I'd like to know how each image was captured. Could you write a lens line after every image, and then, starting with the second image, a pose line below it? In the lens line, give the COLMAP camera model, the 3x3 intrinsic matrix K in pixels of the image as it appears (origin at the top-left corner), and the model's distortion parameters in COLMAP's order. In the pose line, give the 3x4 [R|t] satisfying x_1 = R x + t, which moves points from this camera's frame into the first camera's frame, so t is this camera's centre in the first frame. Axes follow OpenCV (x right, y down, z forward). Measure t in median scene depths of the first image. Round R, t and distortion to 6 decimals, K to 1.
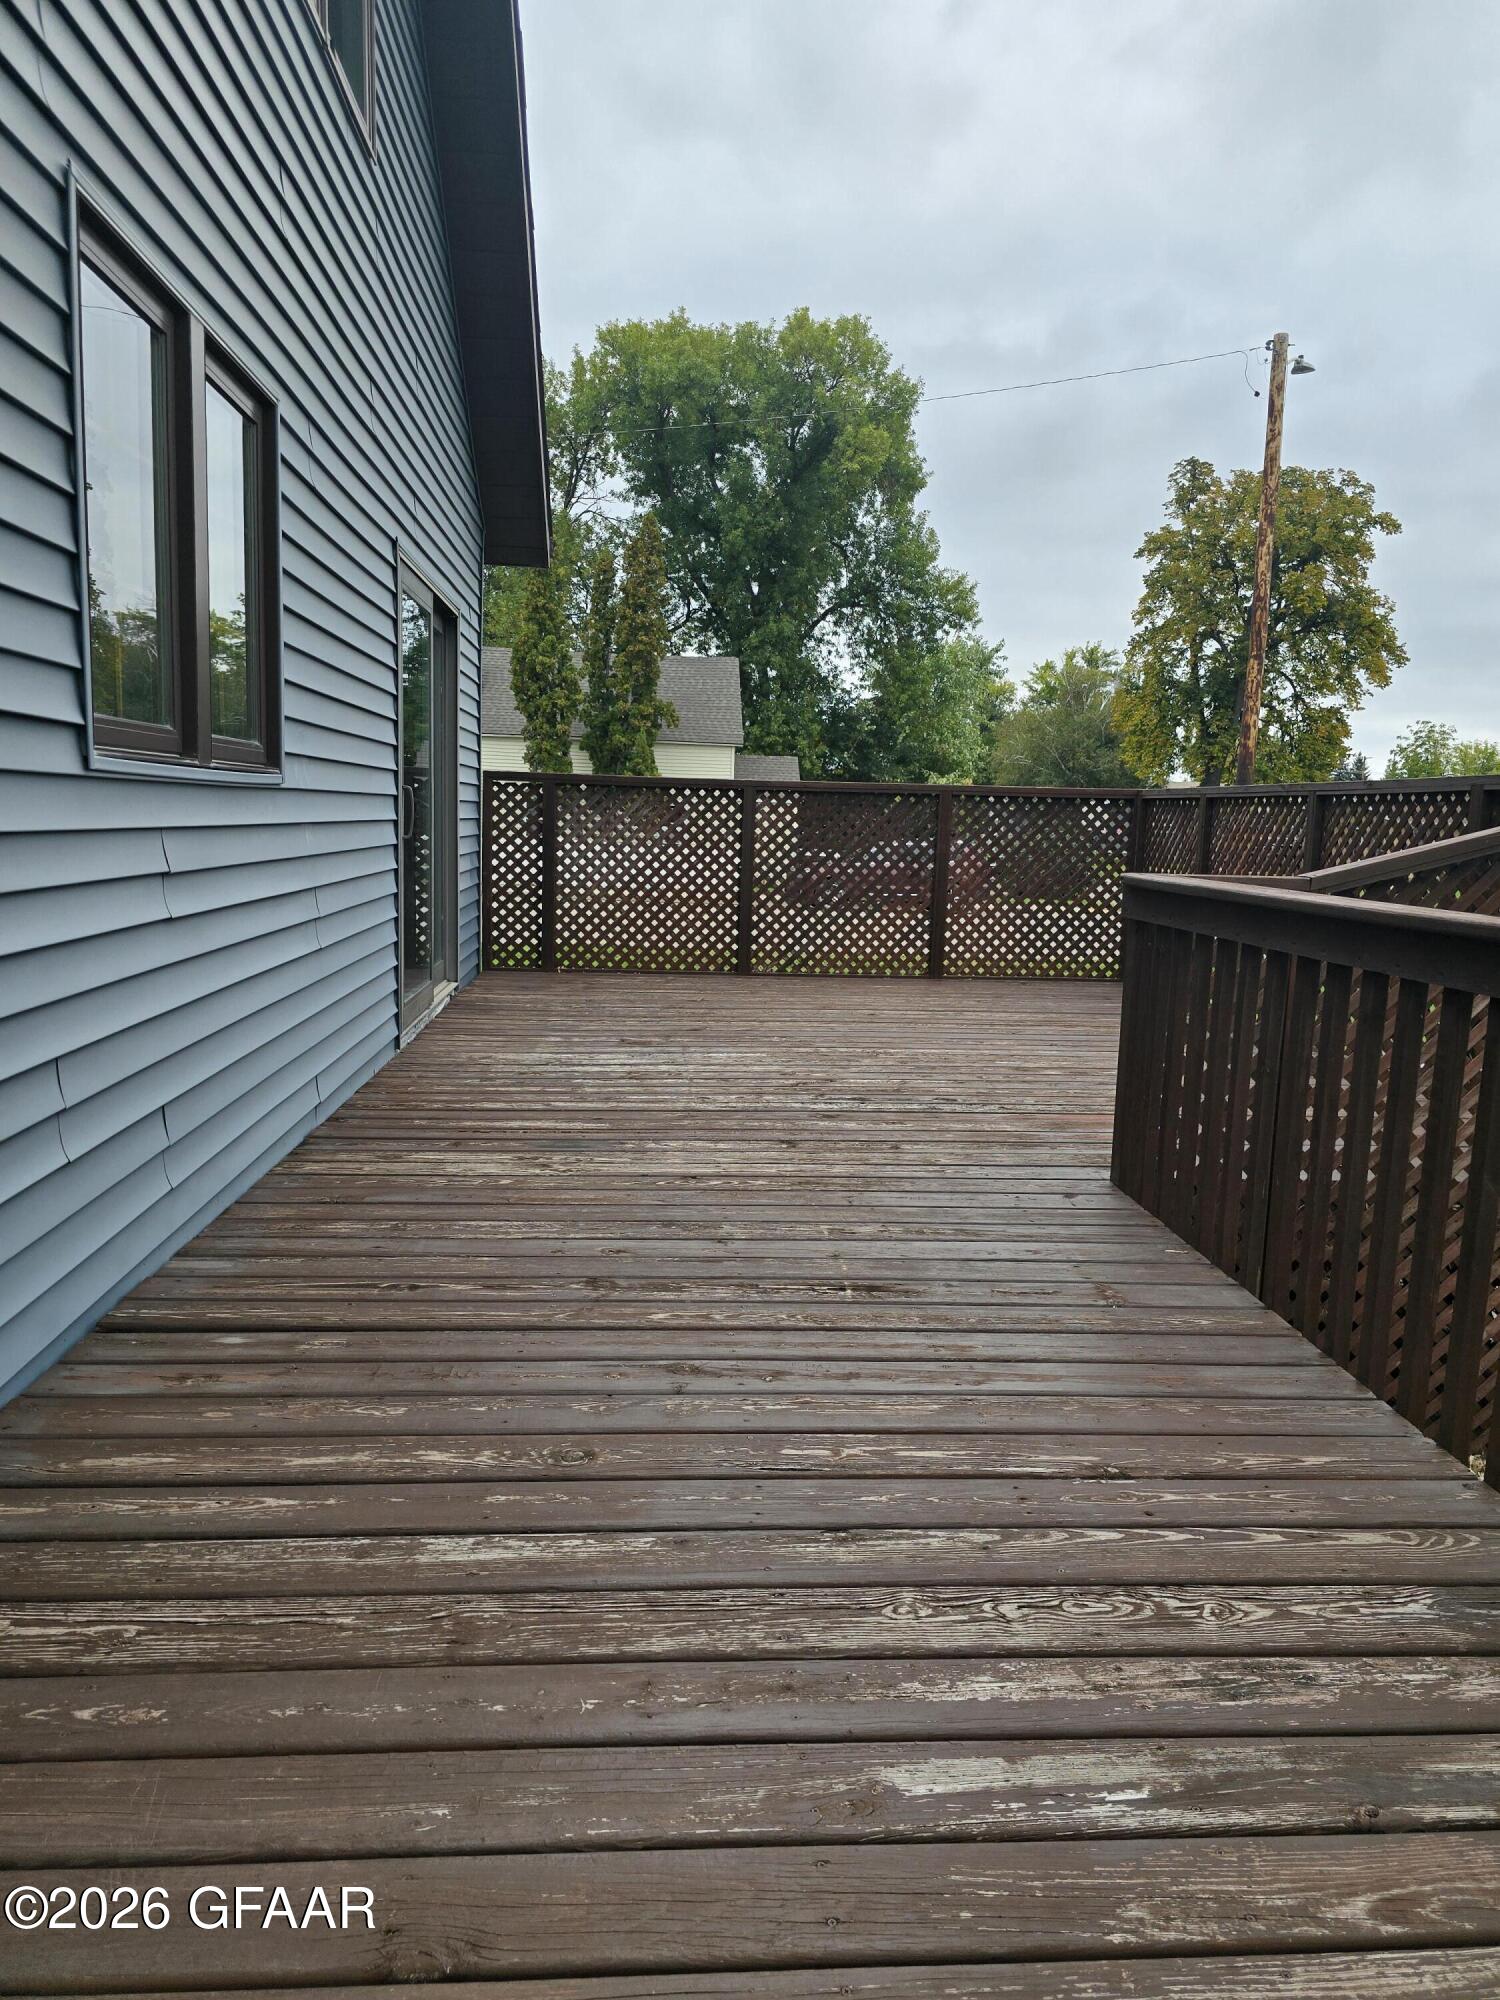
lens RADIAL K [[1344.9, 0, 749.1], [0, 1344.9, 1003.7], [0, 0, 1]] dist [0.055121, -0.054145]
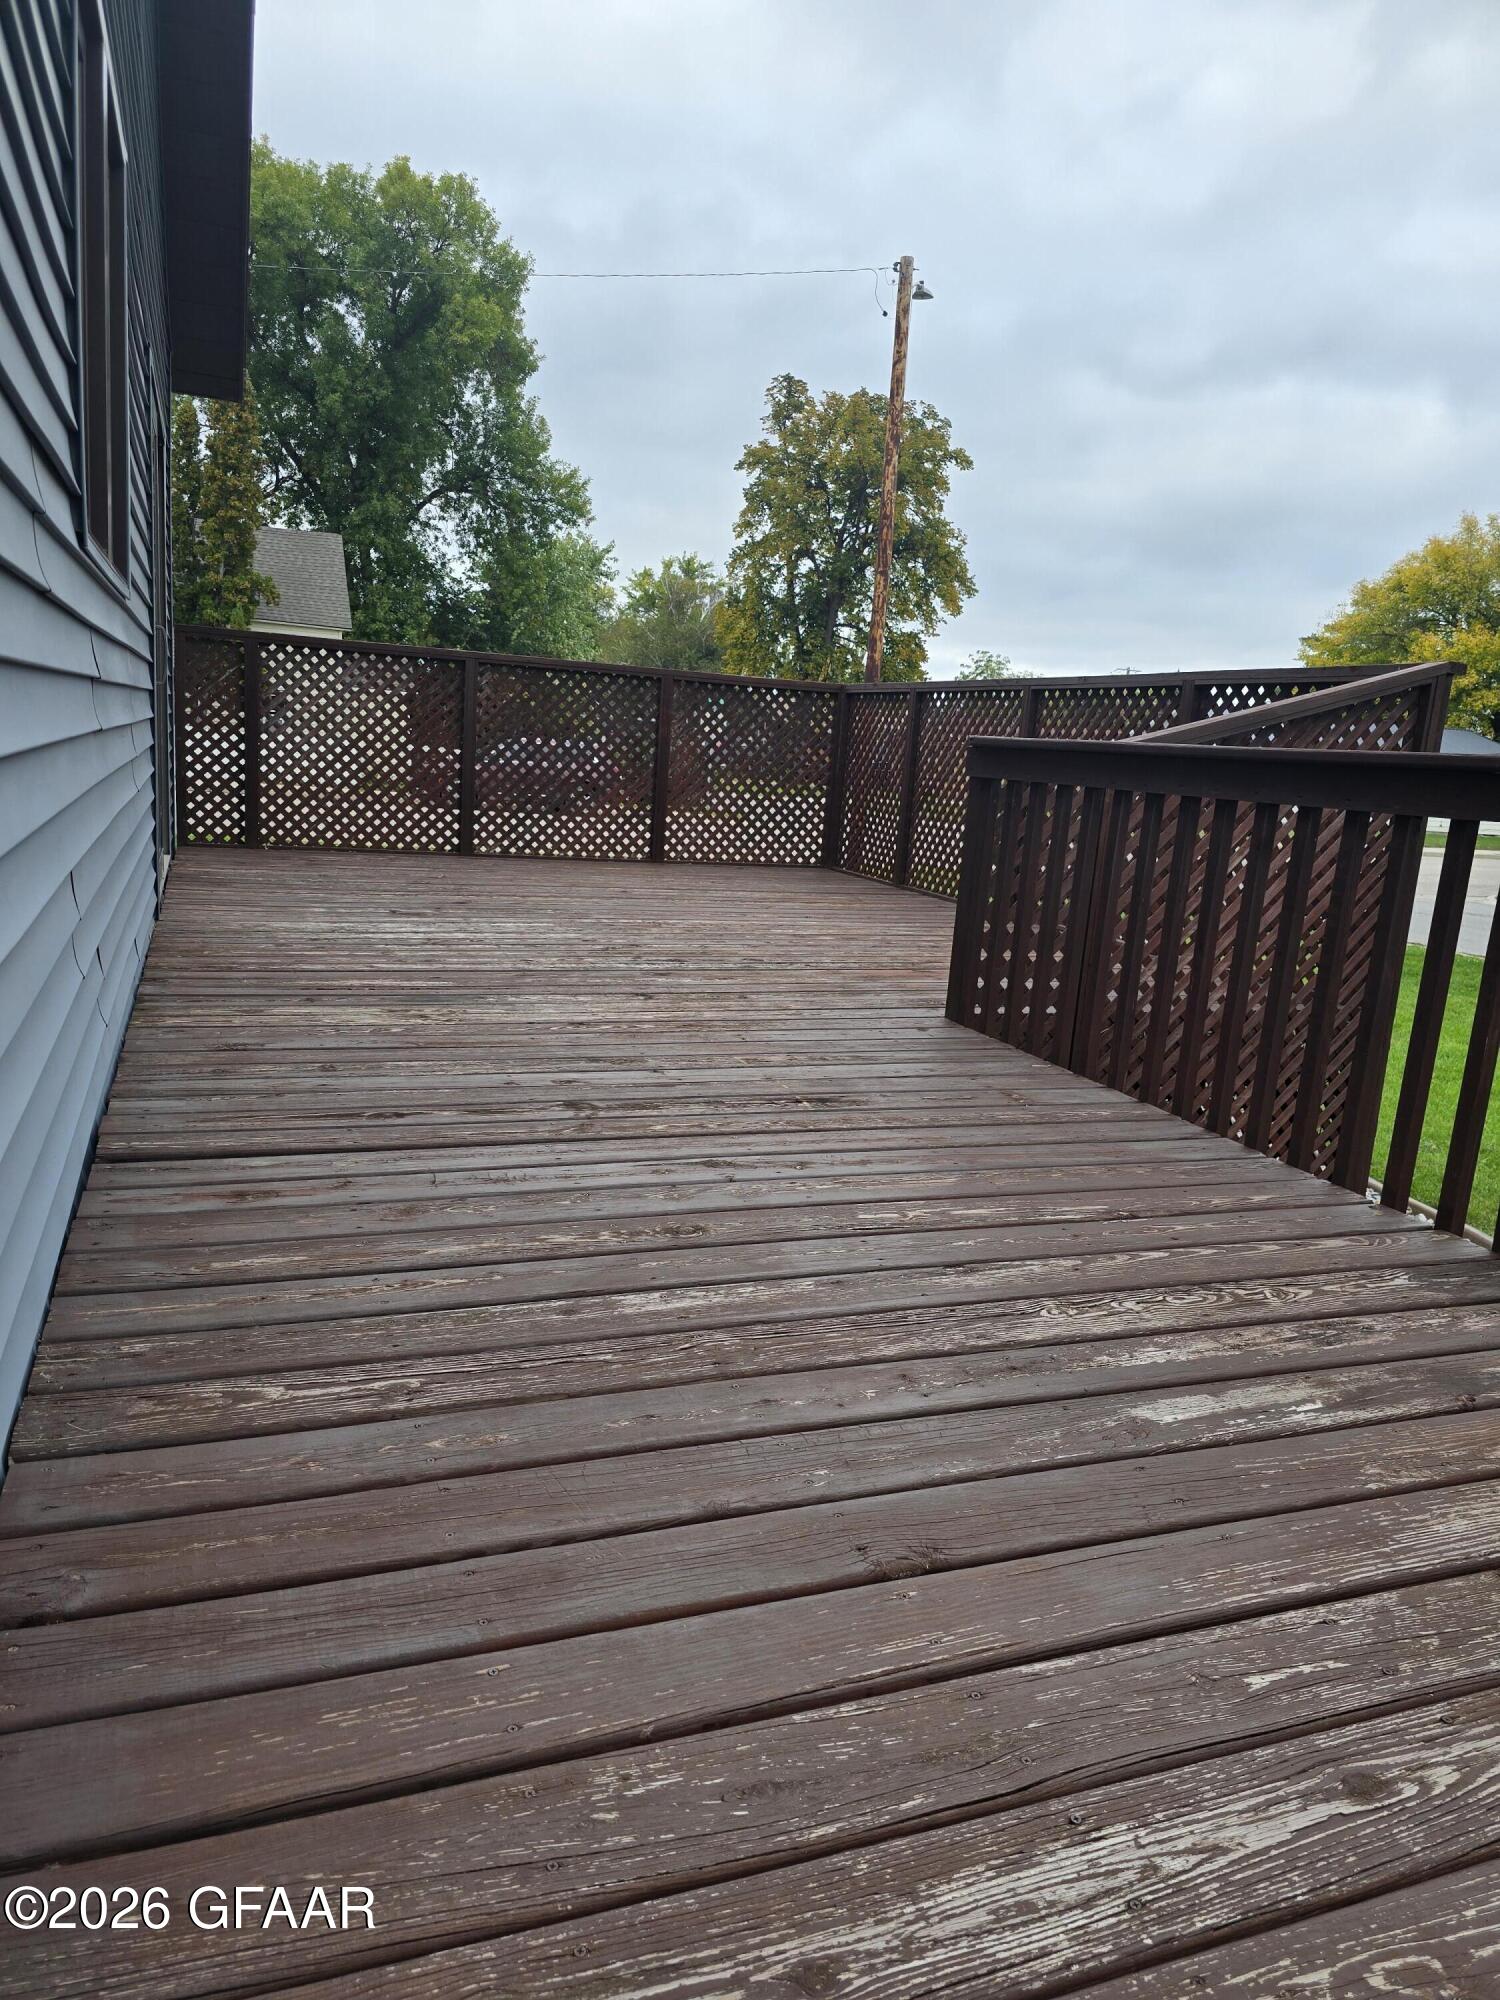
lens RADIAL K [[1344.9, 0, 752.5], [0, 1344.9, 1008.1], [0, 0, 1]] dist [0.055121, -0.054145]
pose [[0.958095, -0.021016, 0.285677, -0.177989], [0.000438, 0.997411, 0.071906, 0.038749], [-0.286449, -0.068767, 0.955624, -0.008450]]
